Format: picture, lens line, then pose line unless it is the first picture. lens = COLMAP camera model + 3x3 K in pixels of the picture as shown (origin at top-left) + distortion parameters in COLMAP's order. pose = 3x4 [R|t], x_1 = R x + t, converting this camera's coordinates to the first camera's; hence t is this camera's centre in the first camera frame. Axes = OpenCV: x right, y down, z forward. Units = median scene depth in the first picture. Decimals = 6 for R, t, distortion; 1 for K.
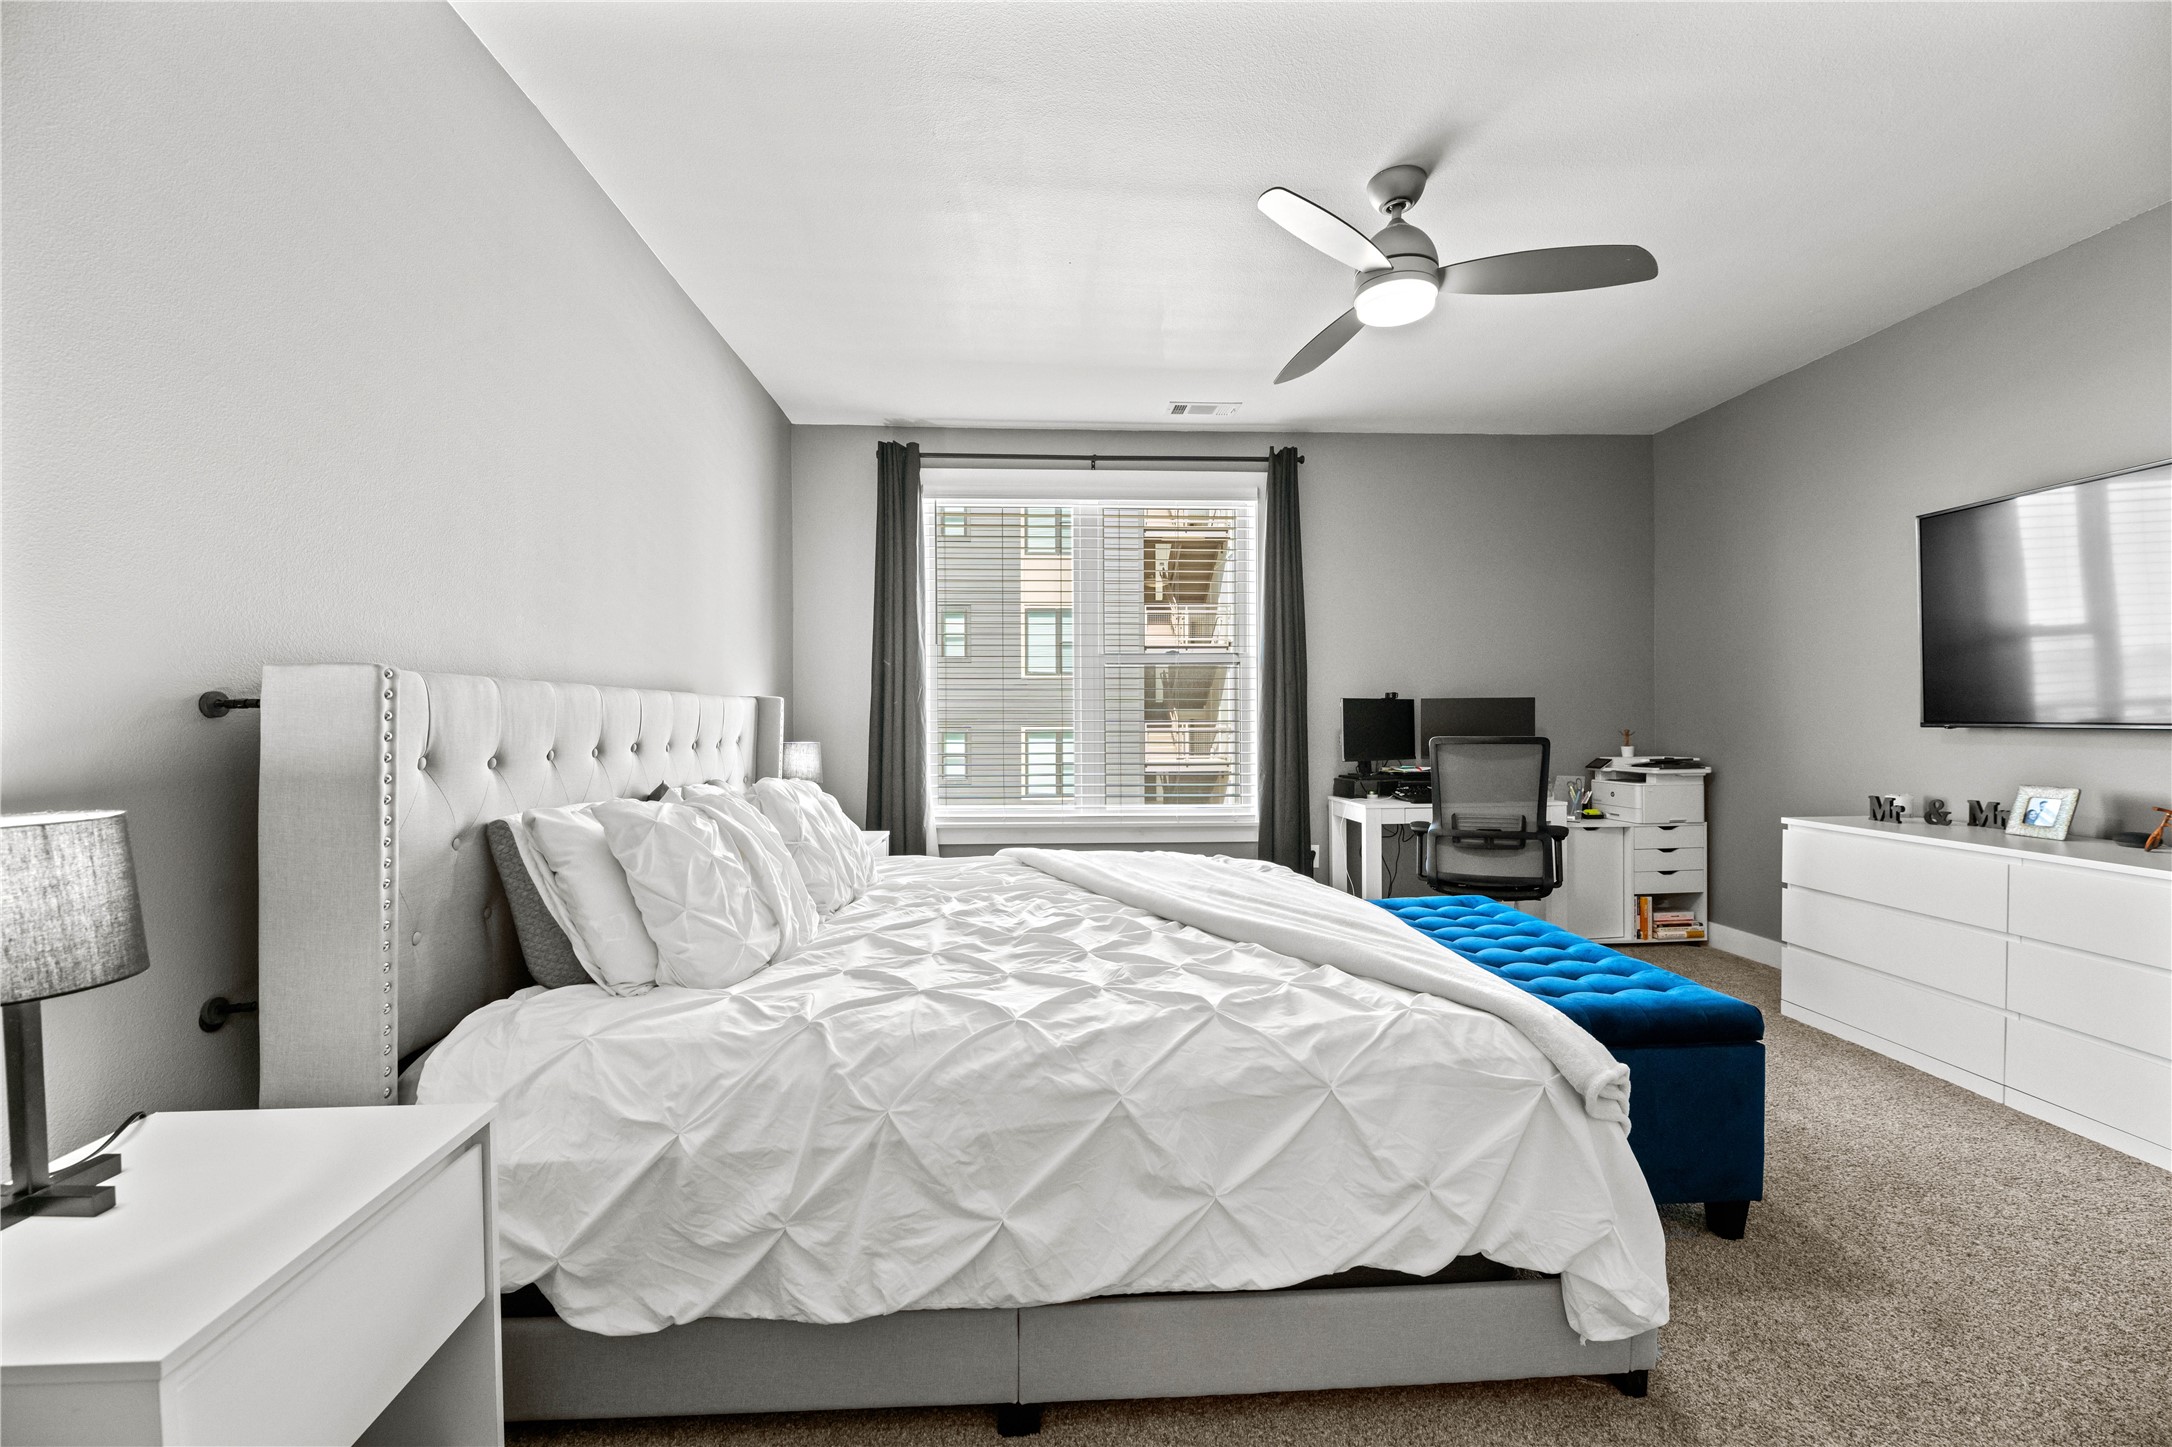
lens RADIAL K [[888.0, 0, 1080.6], [0, 888.0, 738.8], [0, 0, 1]] dist [0.002283, 0.000123]
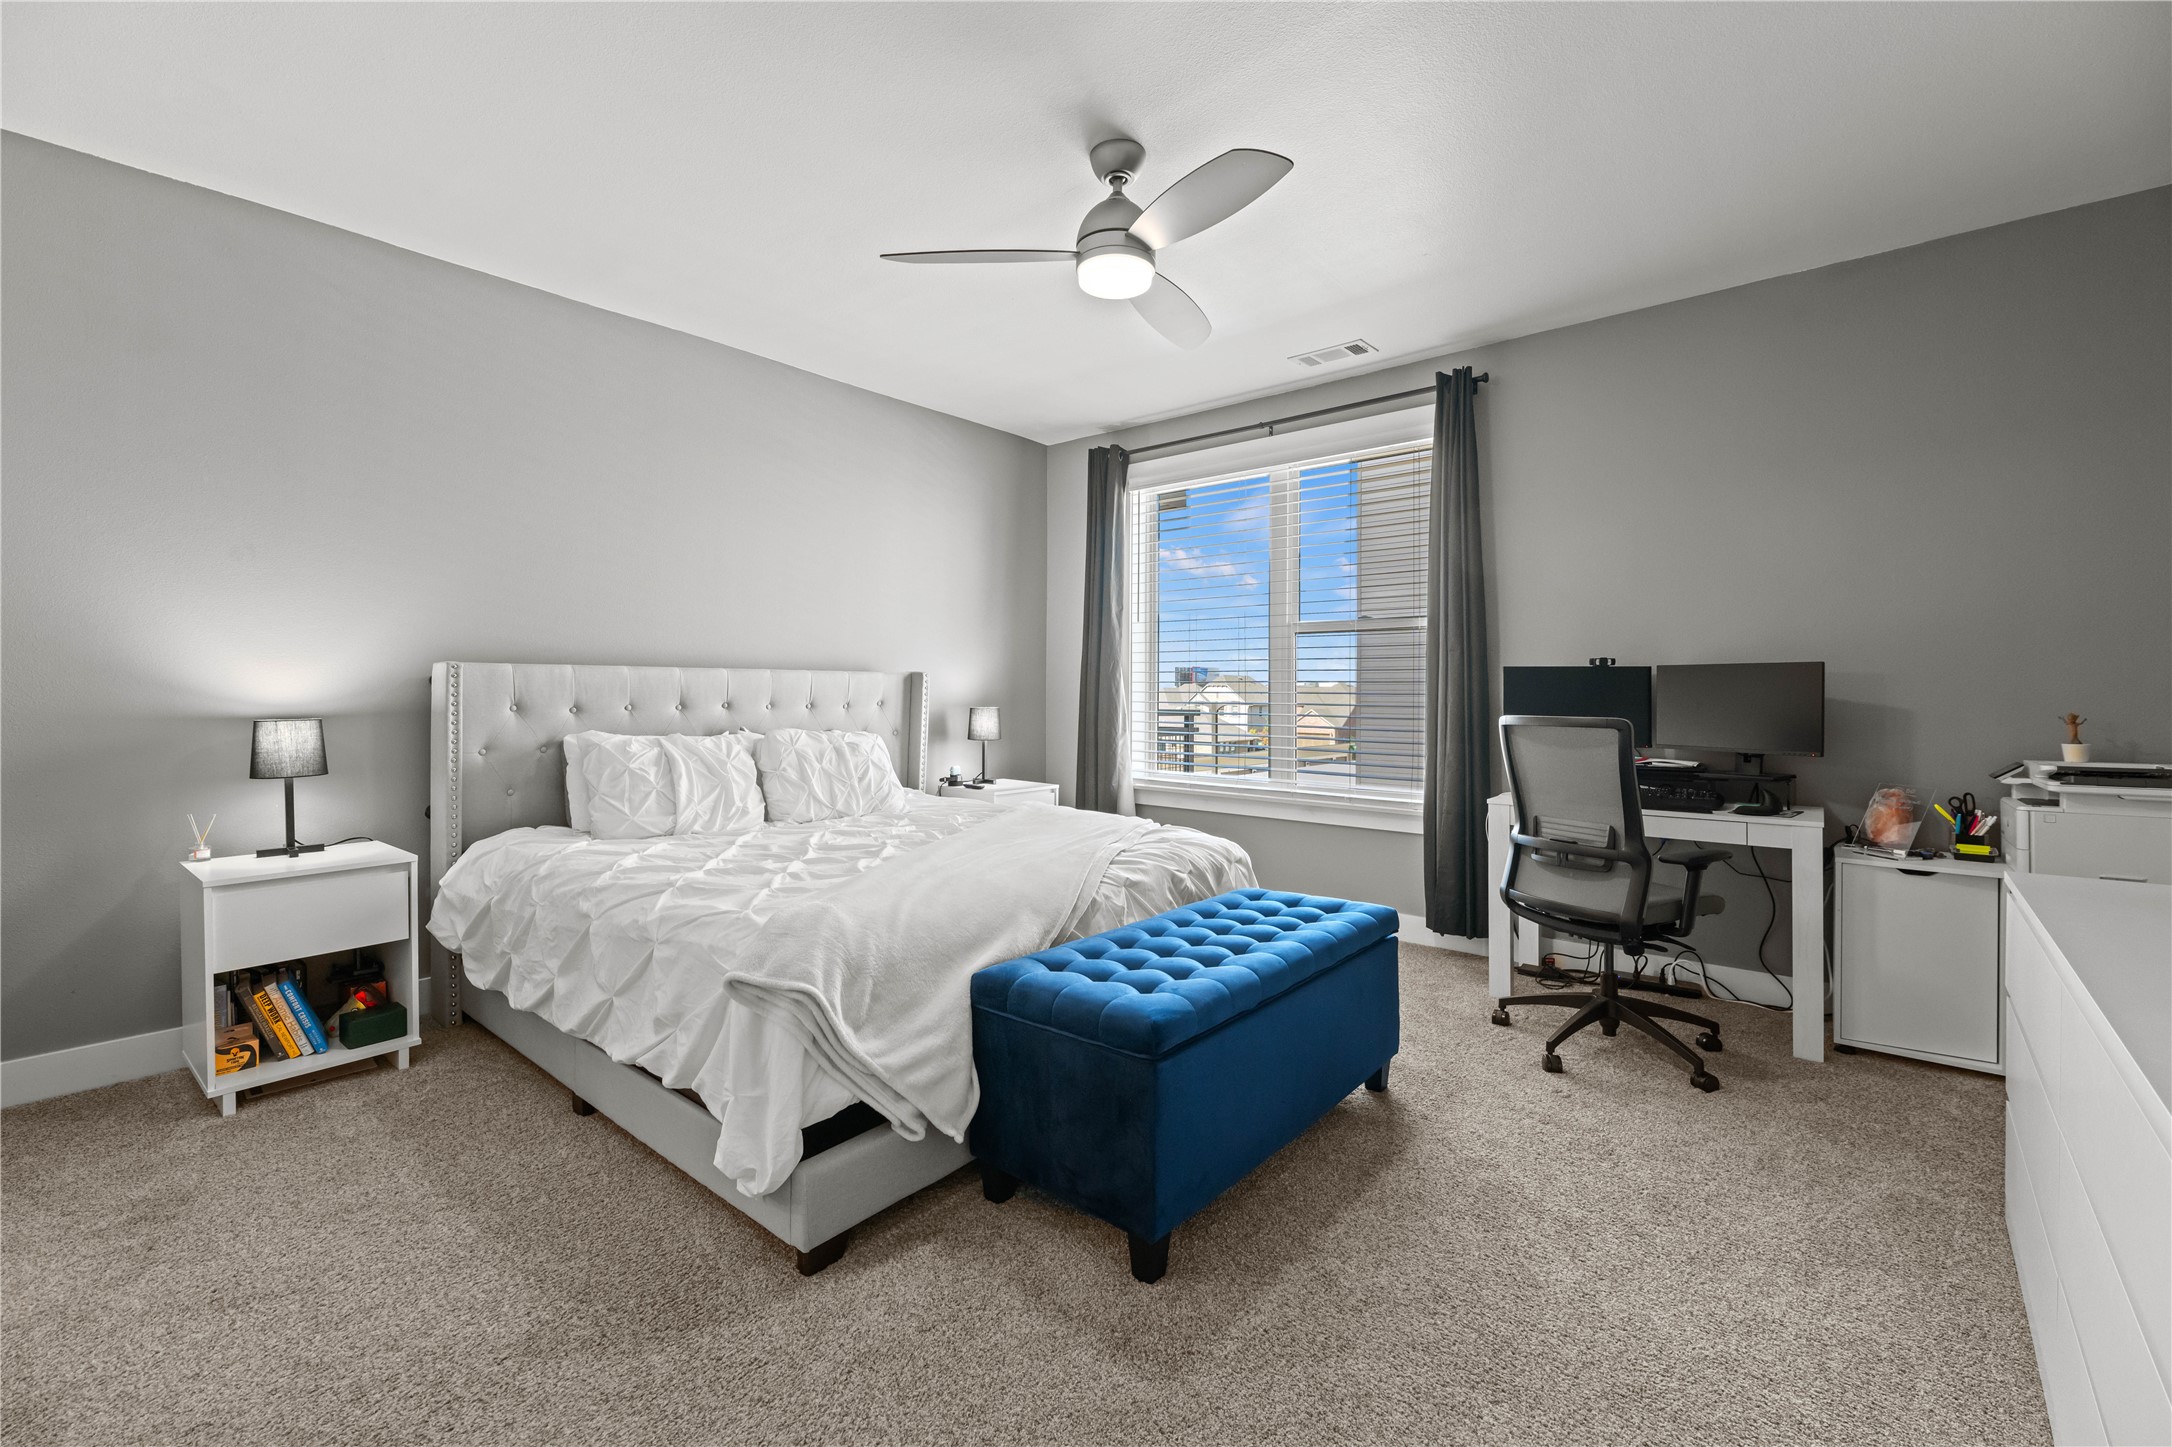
lens RADIAL K [[926.0, 0, 1085.6], [0, 926.0, 712.5], [0, 0, 1]] dist [0.000539, -0.000102]
pose [[0.722213, 0.022615, -0.691300, 0.600843], [-0.021940, 0.999711, 0.009783, -0.004190], [0.691322, 0.008102, 0.722501, 0.129157]]
